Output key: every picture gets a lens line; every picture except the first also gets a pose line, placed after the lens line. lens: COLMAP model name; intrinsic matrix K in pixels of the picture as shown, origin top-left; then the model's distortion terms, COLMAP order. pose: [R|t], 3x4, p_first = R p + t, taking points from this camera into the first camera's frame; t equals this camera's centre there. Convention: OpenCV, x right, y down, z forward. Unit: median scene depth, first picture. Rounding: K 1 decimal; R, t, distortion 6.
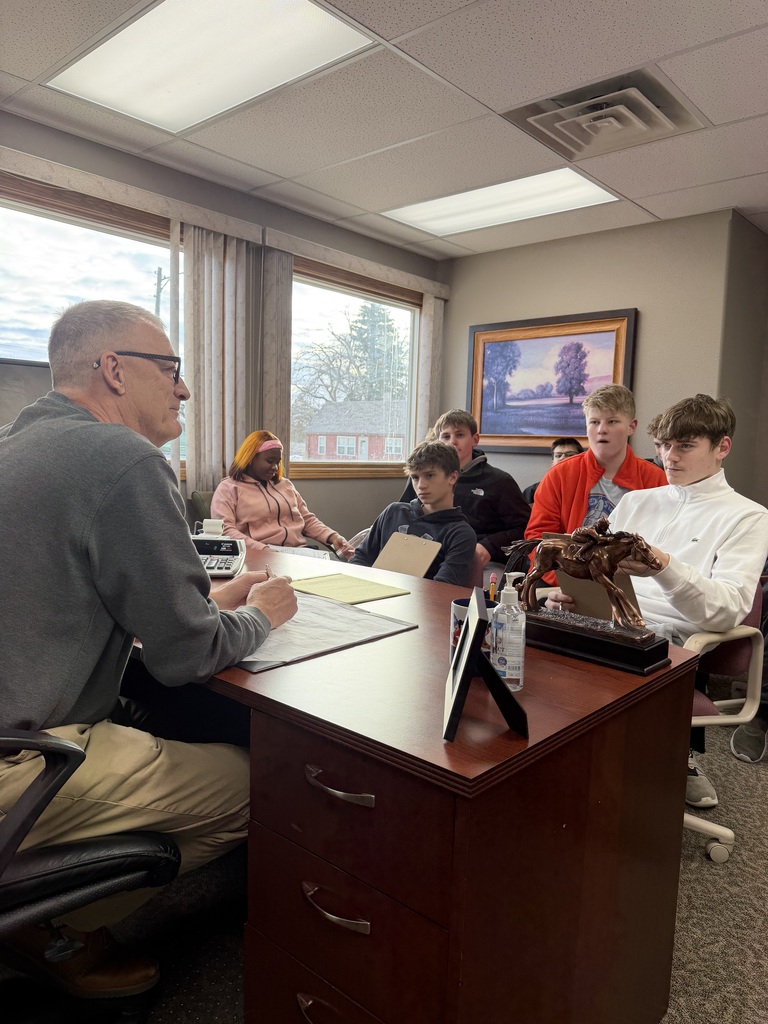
lens RADIAL K [[727.3, 0, 385.5], [0, 727.3, 511.8], [0, 0, 1]] dist [0.020737, -0.019865]
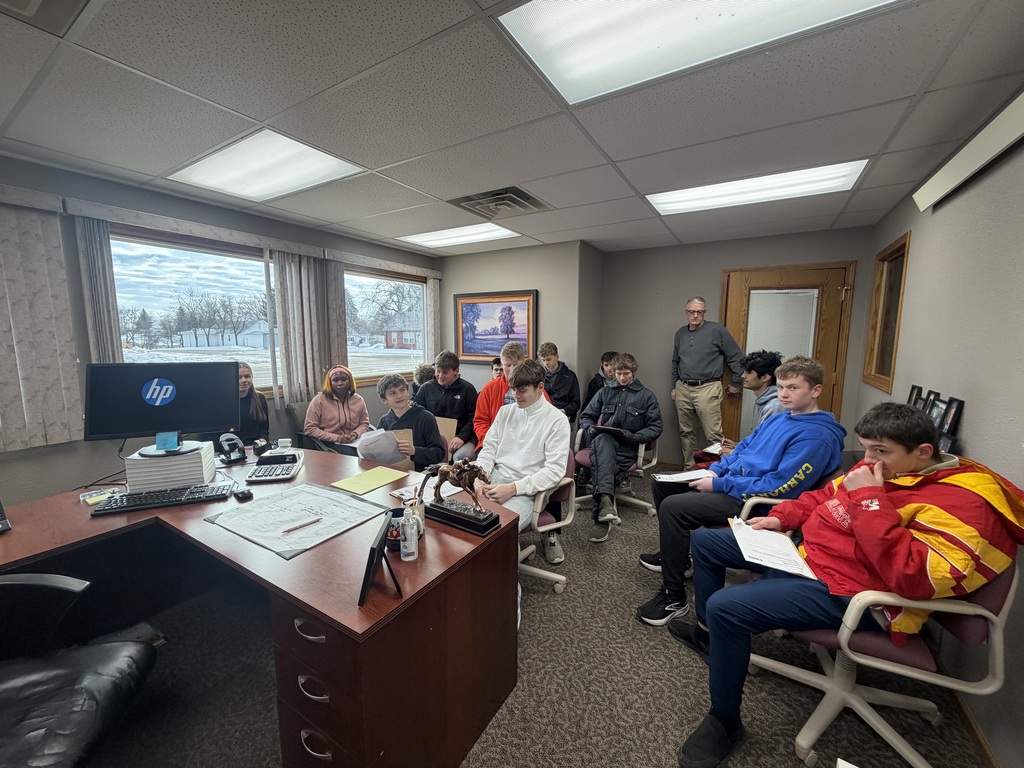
lens RADIAL K [[407.8, 0, 505.0], [0, 407.8, 385.1], [0, 0, 1]] dist [0.004035, 0.000200]
pose [[0.984494, -0.048829, 0.168484, 0.080606], [0.043593, 0.998449, 0.034642, -0.080693], [-0.169915, -0.026760, 0.985095, -0.043203]]
